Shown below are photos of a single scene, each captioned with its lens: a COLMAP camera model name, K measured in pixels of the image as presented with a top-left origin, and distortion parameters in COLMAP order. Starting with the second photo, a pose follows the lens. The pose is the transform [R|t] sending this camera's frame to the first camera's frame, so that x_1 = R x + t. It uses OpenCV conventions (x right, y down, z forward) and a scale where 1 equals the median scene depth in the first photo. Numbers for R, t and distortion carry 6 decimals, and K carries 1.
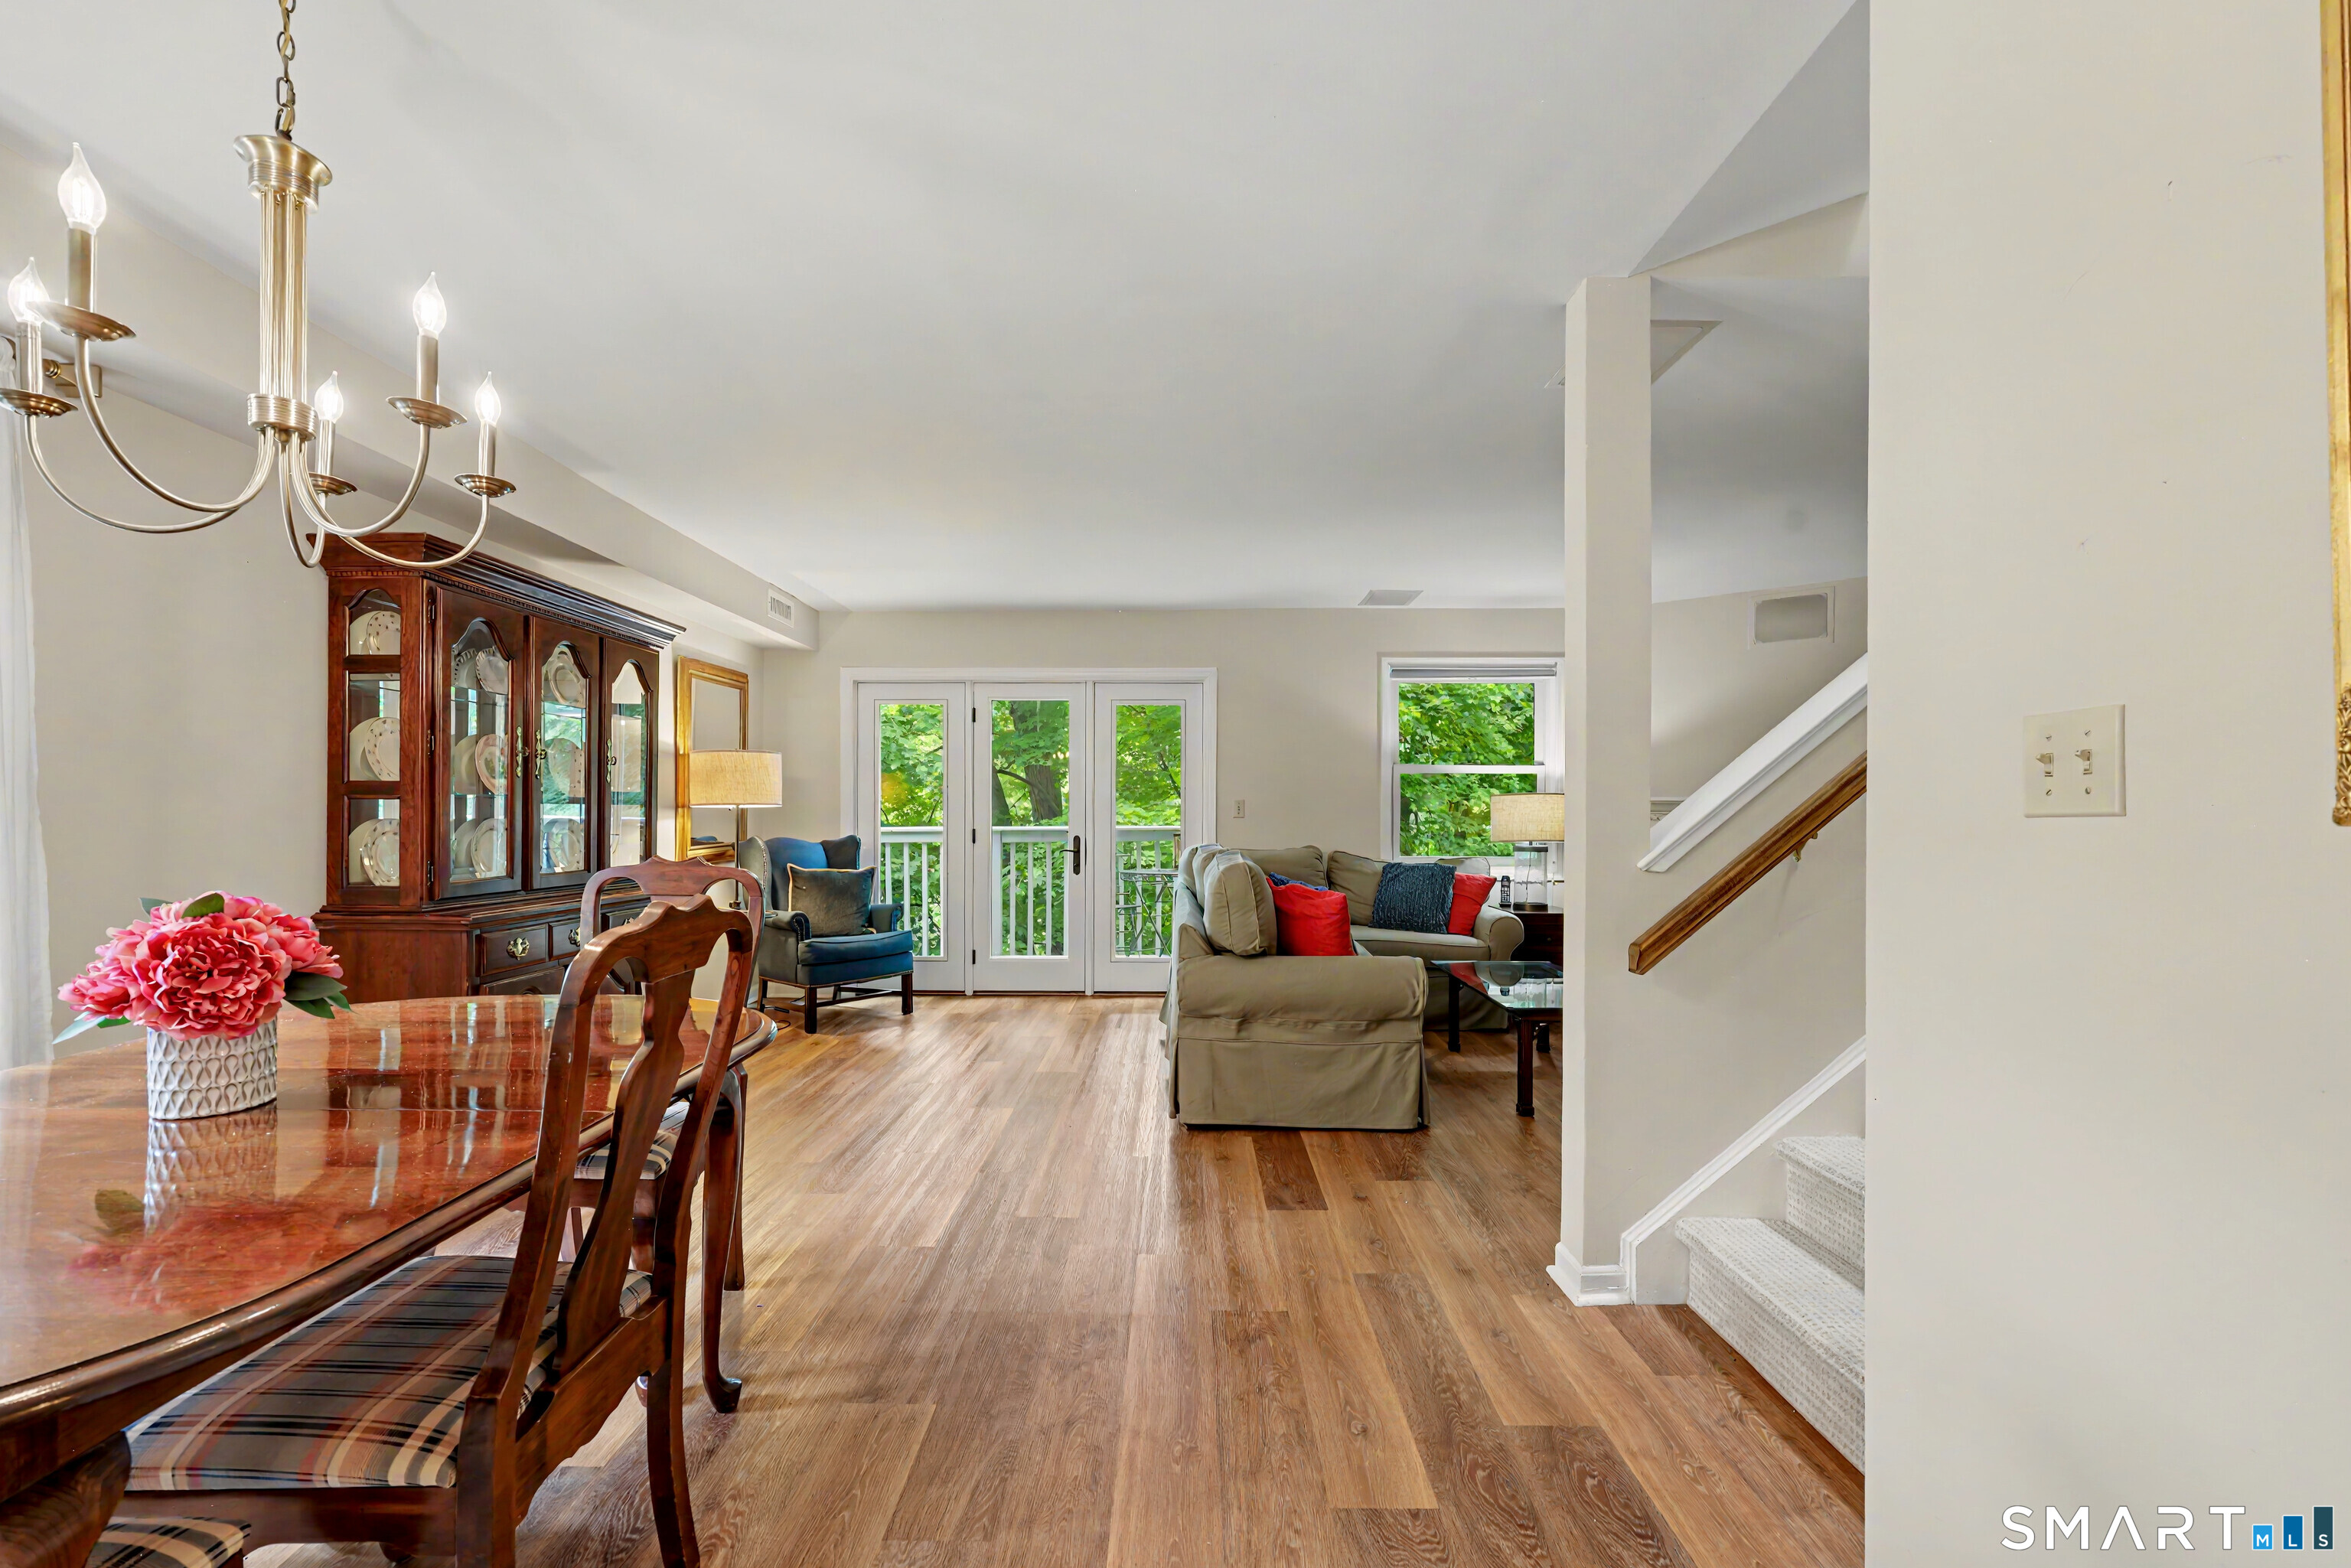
lens RADIAL K [[963.7, 0, 1166.8], [0, 963.7, 815.4], [0, 0, 1]] dist [-0.002834, -0.000180]
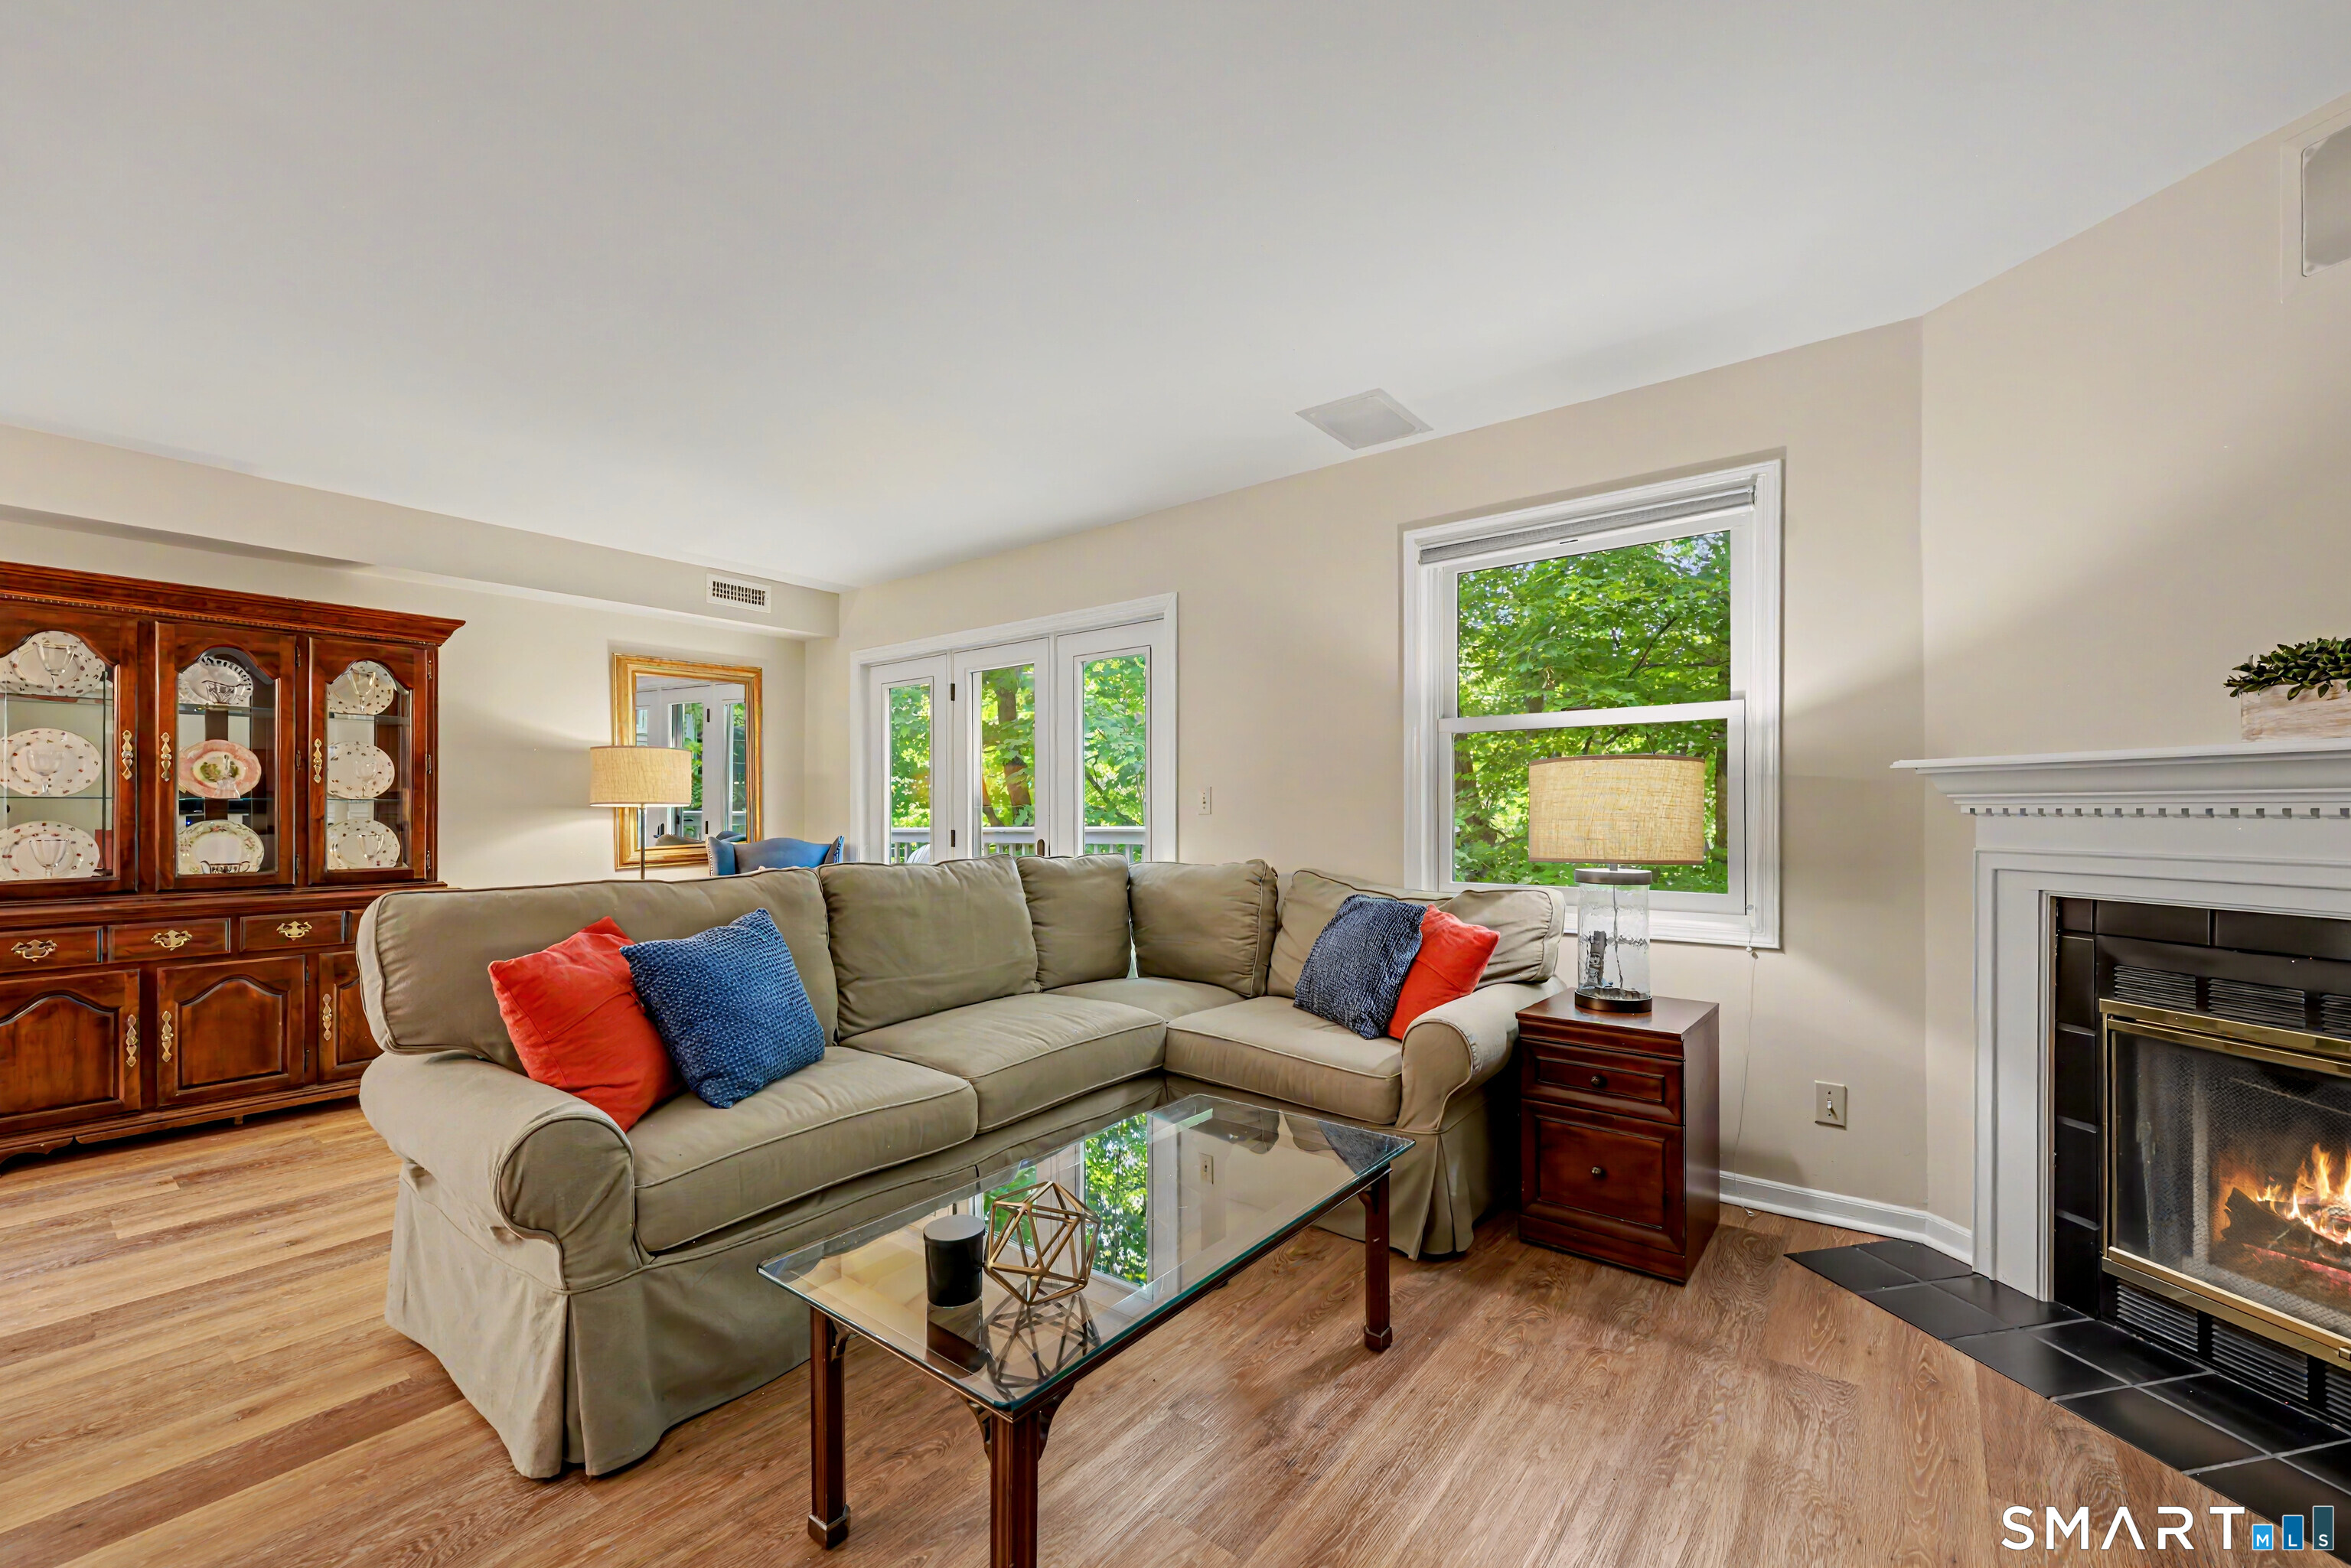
lens RADIAL K [[964.0, 0, 1175.8], [0, 964.0, 806.3], [0, 0, 1]] dist [0.000971, -0.000299]
pose [[0.802192, -0.010738, -0.596969, 0.465677], [0.005194, 0.999926, -0.011008, 0.003746], [0.597043, 0.005730, 0.802189, 0.477373]]
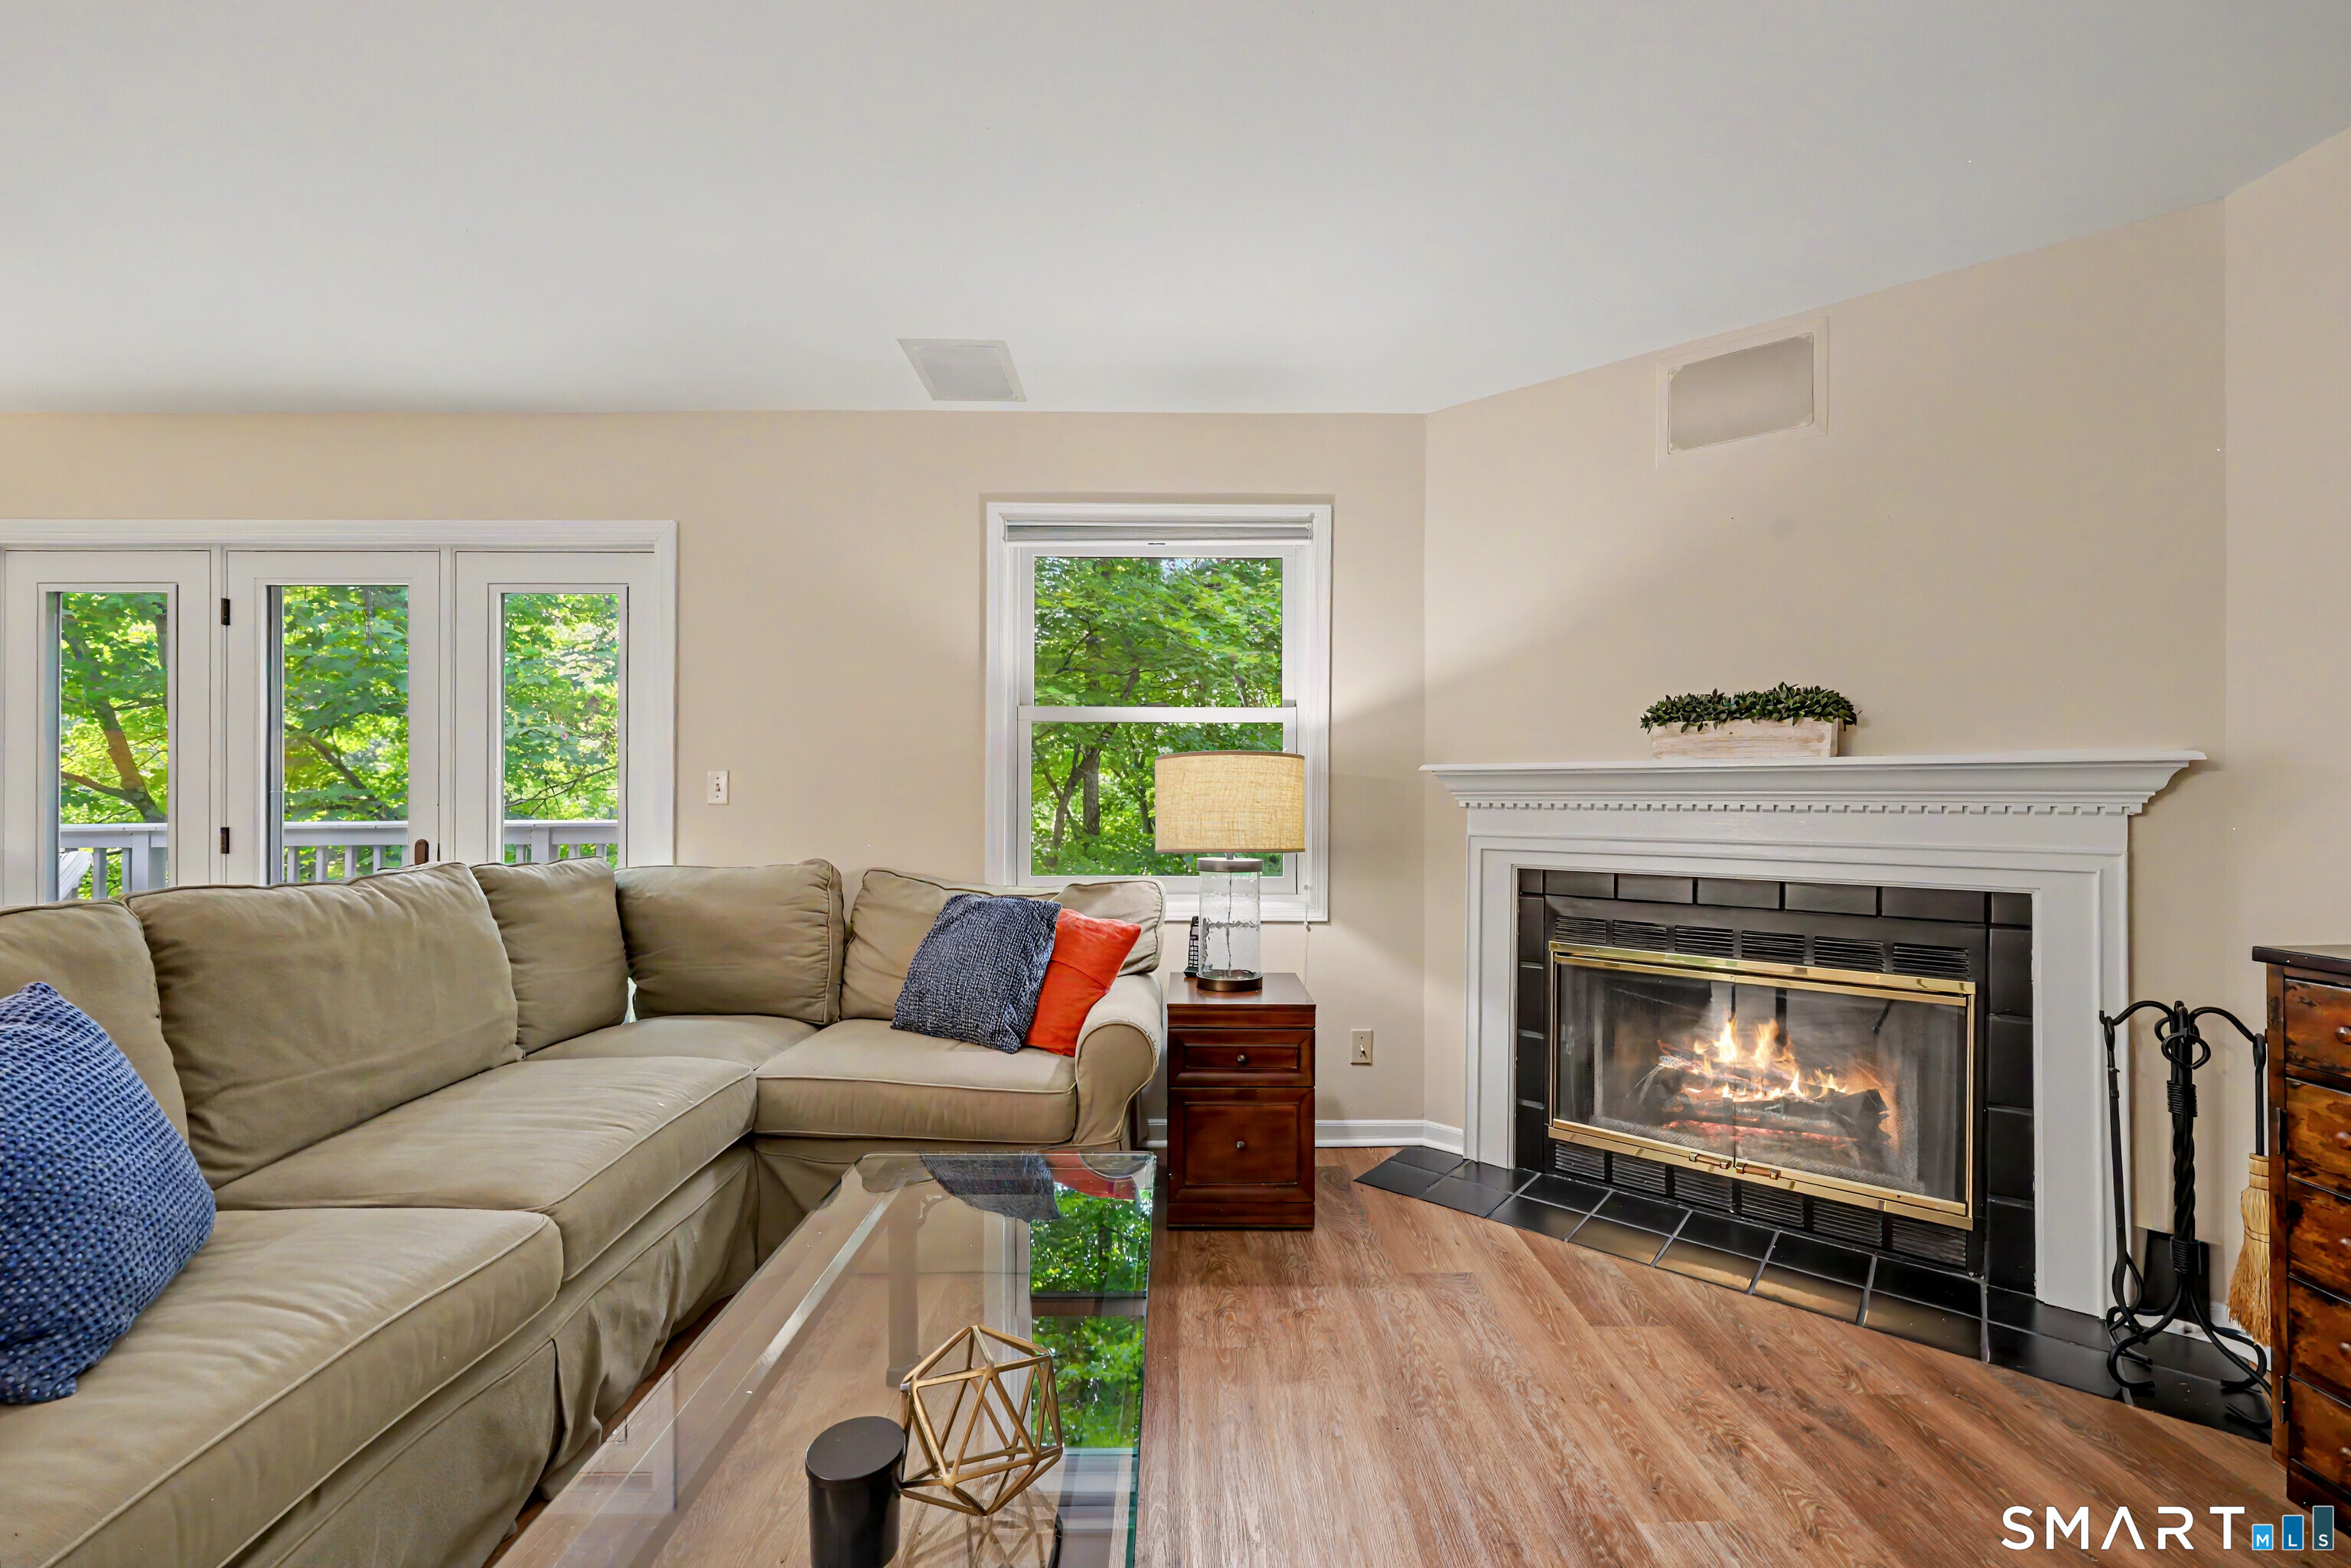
lens RADIAL K [[961.4, 0, 1187.6], [0, 961.4, 801.9], [0, 0, 1]] dist [-0.000545, 0.000108]
pose [[0.999527, -0.001639, 0.030711, 0.325667], [0.001748, 0.999992, -0.003504, 0.002842], [-0.030705, 0.003556, 0.999522, 0.482065]]
